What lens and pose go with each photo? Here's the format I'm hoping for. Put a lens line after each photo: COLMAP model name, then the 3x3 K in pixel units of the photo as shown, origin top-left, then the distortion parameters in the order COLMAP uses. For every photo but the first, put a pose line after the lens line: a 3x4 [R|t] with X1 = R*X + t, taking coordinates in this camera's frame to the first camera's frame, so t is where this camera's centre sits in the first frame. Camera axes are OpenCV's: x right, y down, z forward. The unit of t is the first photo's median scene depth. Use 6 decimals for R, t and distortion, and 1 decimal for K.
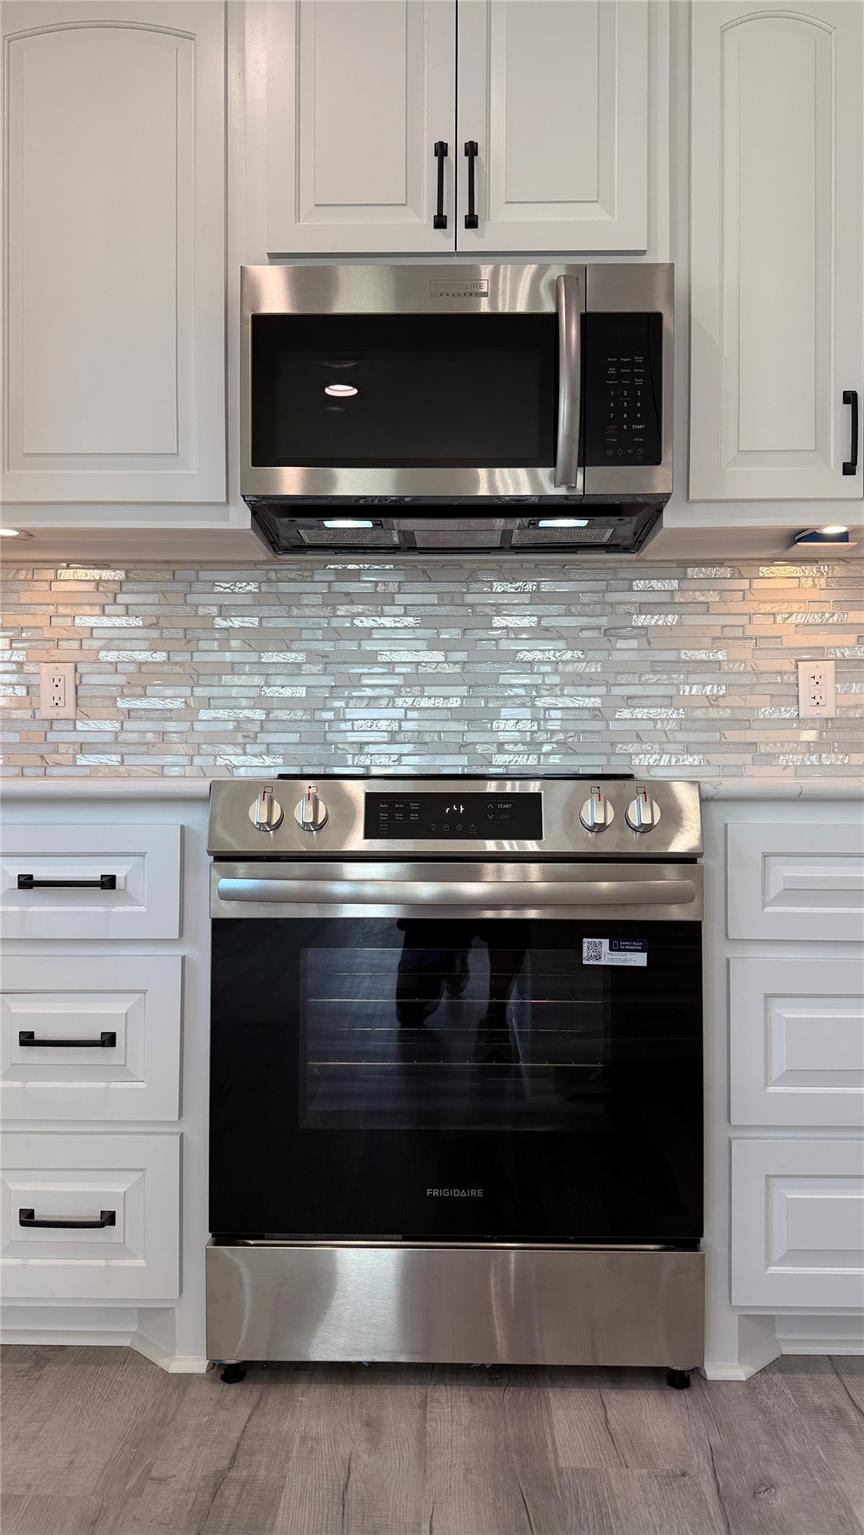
lens RADIAL K [[1066.6, 0, 436.5], [0, 1066.6, 777.6], [0, 0, 1]] dist [0.026160, -0.006815]
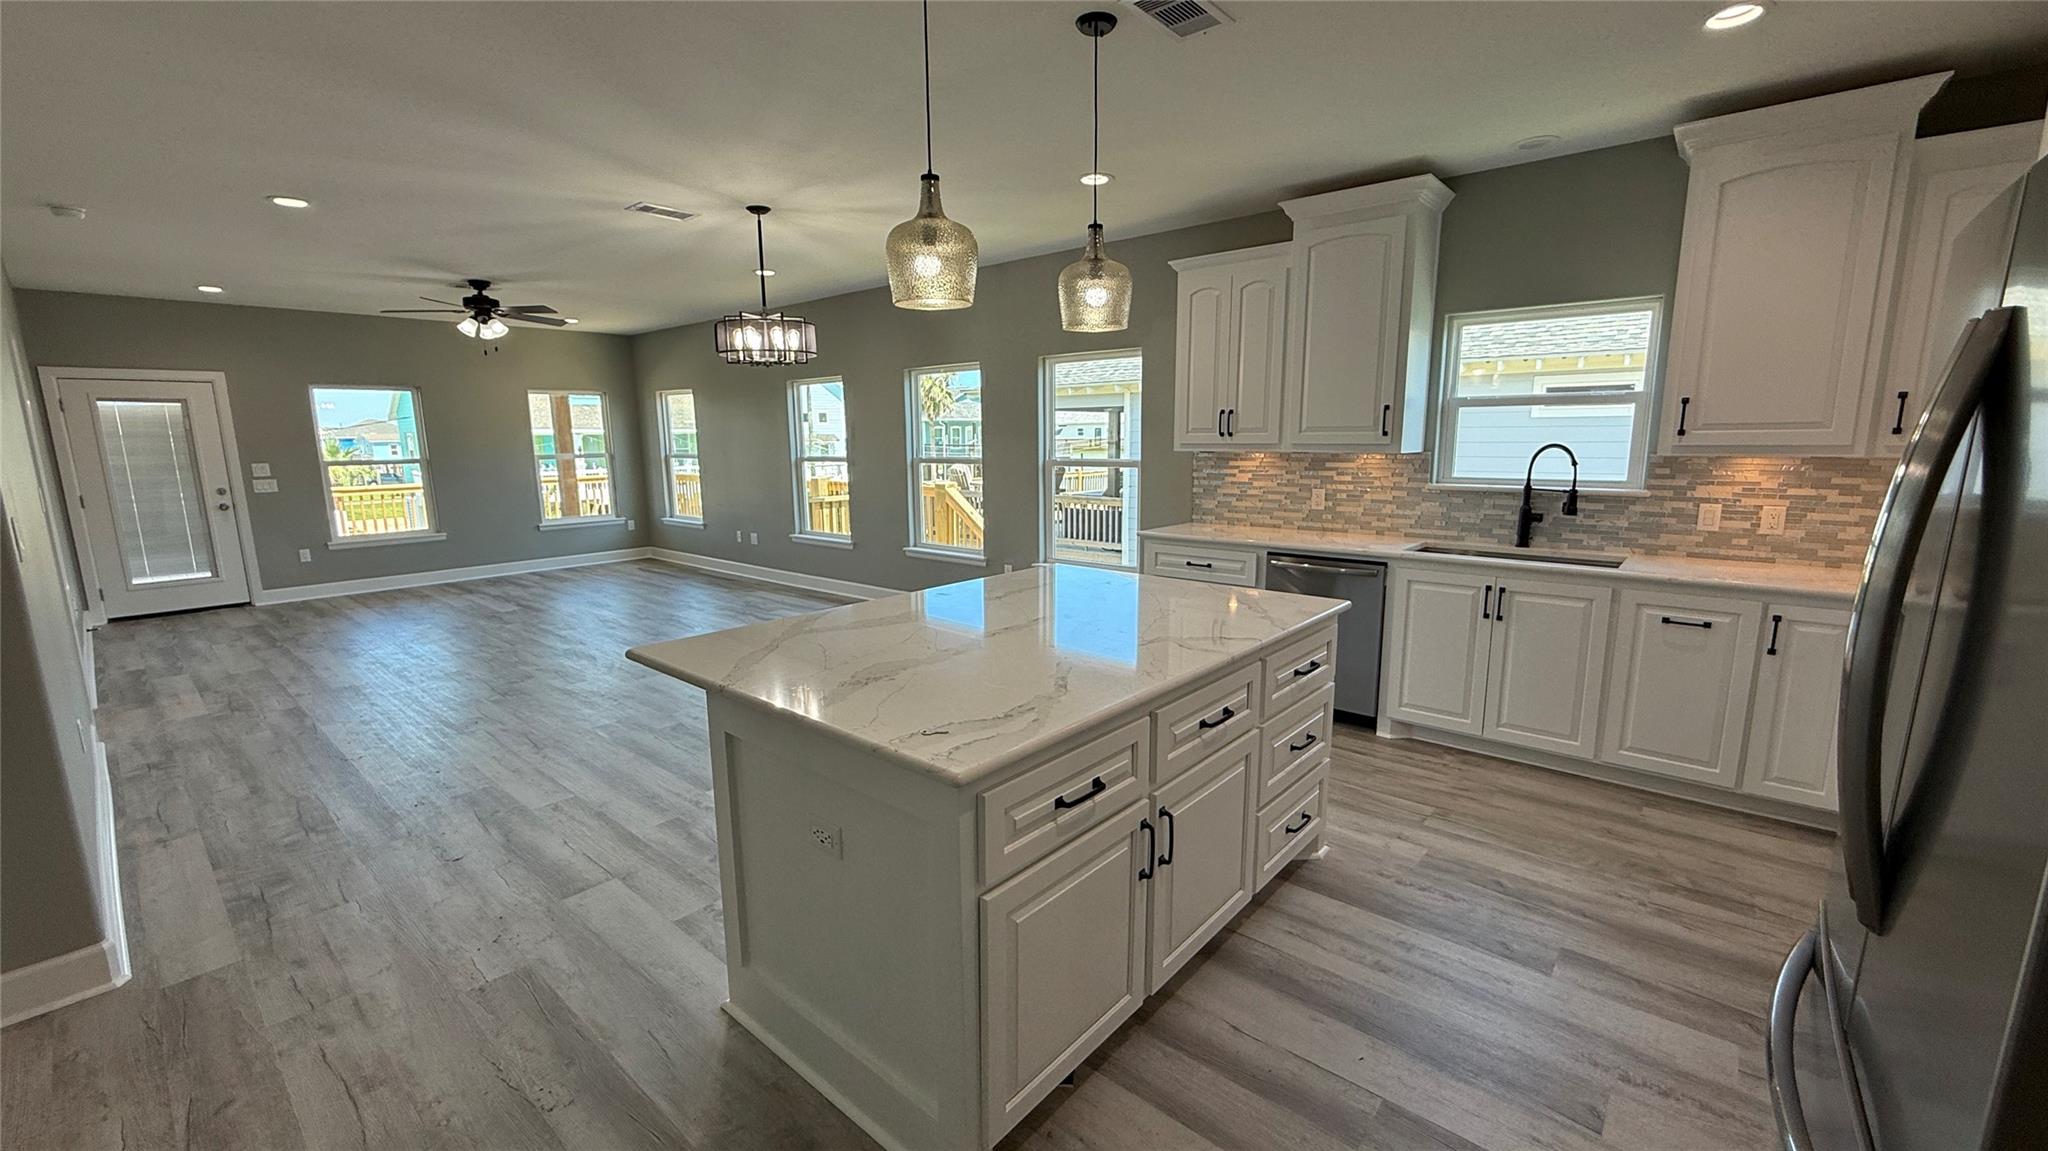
lens RADIAL K [[818.6, 0, 1018.7], [0, 818.6, 571.0], [0, 0, 1]] dist [-0.000273, 0.000750]
pose [[-0.638750, 0.133057, -0.757822, 1.622808], [0.006697, 0.985858, 0.167450, -0.308070], [0.769385, 0.101884, -0.630608, 0.619886]]
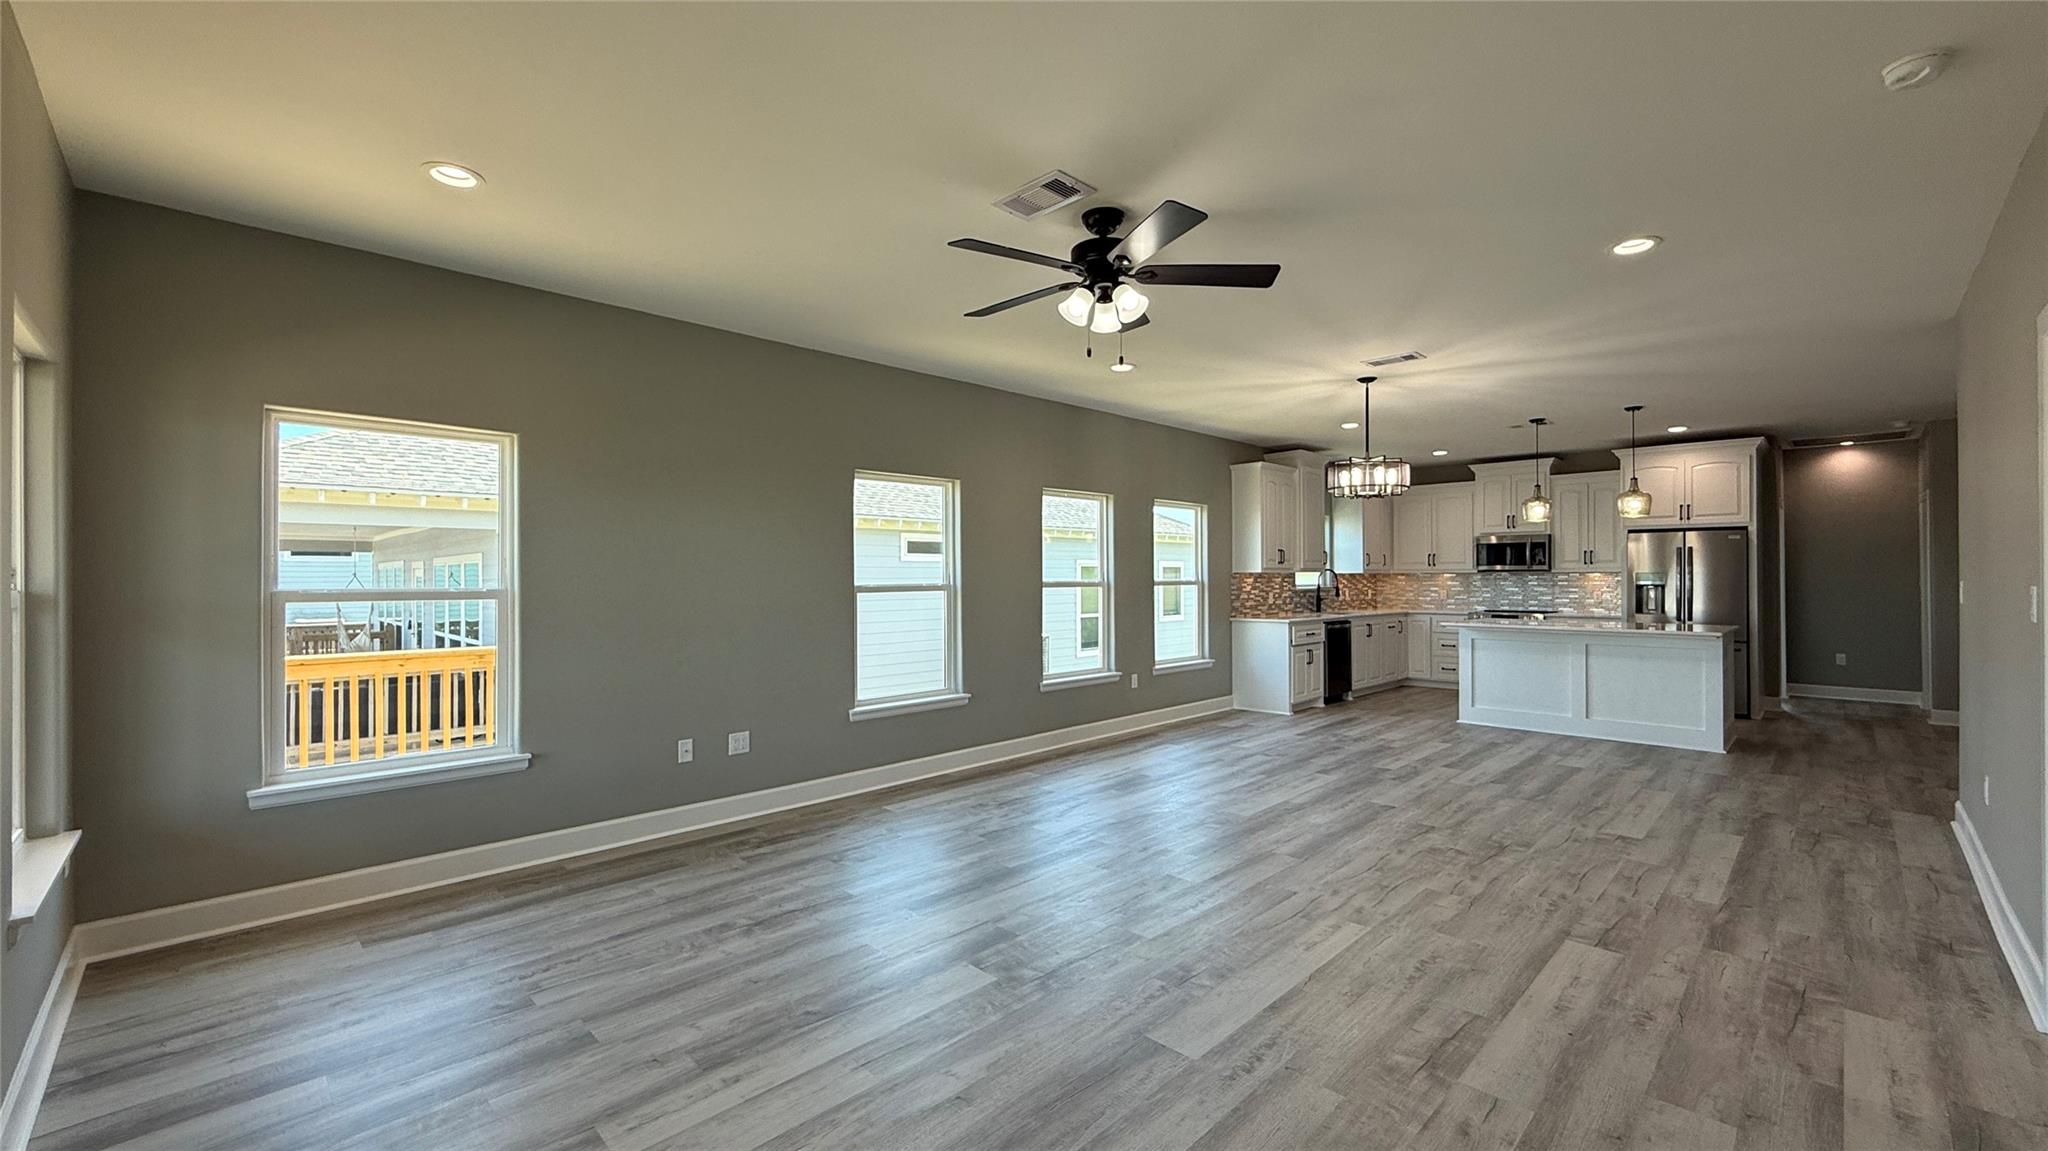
lens RADIAL K [[818.6, 0, 1016.6], [0, 818.6, 575.8], [0, 0, 1]] dist [-0.000273, 0.000750]
pose [[0.720364, -0.005222, -0.693577, 1.322198], [0.001030, 0.999979, -0.006459, -0.197231], [0.693596, 0.003938, 0.720354, -4.761939]]
